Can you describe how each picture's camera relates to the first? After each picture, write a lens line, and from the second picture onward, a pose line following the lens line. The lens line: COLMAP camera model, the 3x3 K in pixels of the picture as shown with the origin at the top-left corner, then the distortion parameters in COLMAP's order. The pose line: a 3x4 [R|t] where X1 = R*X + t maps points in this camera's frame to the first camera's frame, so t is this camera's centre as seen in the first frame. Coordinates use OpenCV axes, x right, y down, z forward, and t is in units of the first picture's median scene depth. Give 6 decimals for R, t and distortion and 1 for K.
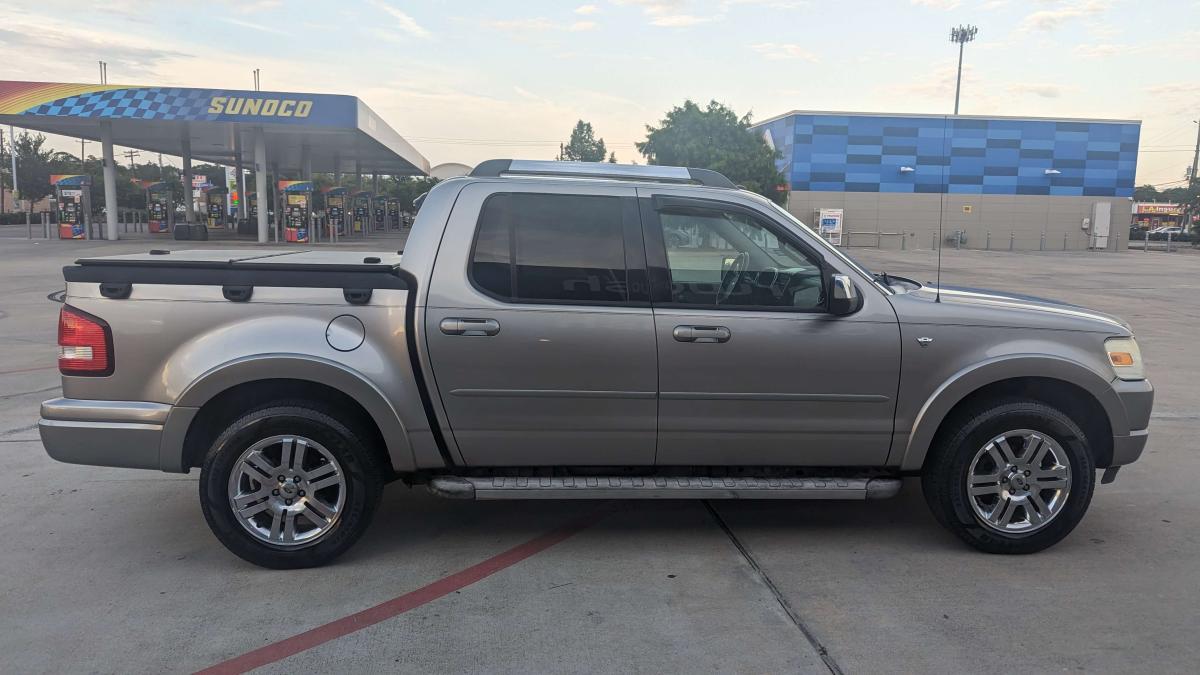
lens RADIAL K [[878.8, 0, 600.0], [0, 878.8, 337.5], [0, 0, 1]] dist [0.026071, 0.000818]
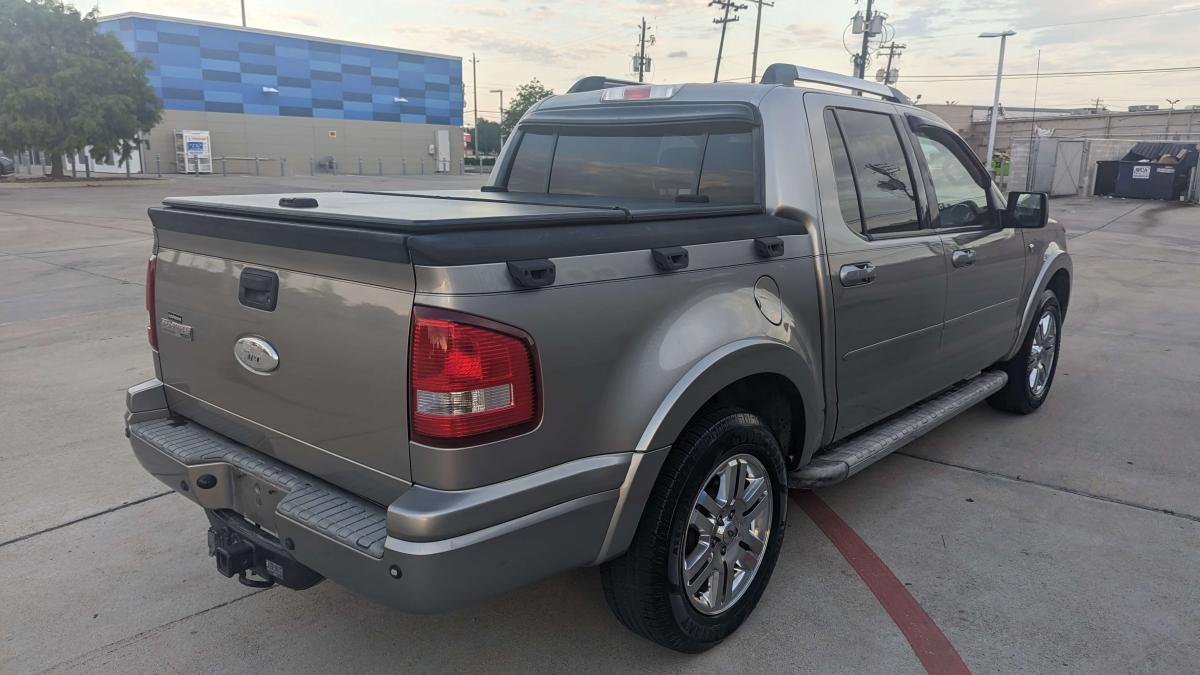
lens RADIAL K [[878.8, 0, 600.0], [0, 878.8, 337.5], [0, 0, 1]] dist [0.026071, 0.000818]
pose [[0.700661, -0.149296, 0.697699, -0.107491], [0.091245, 0.988583, 0.119908, -0.008899], [-0.707636, -0.020354, 0.706284, 0.070480]]
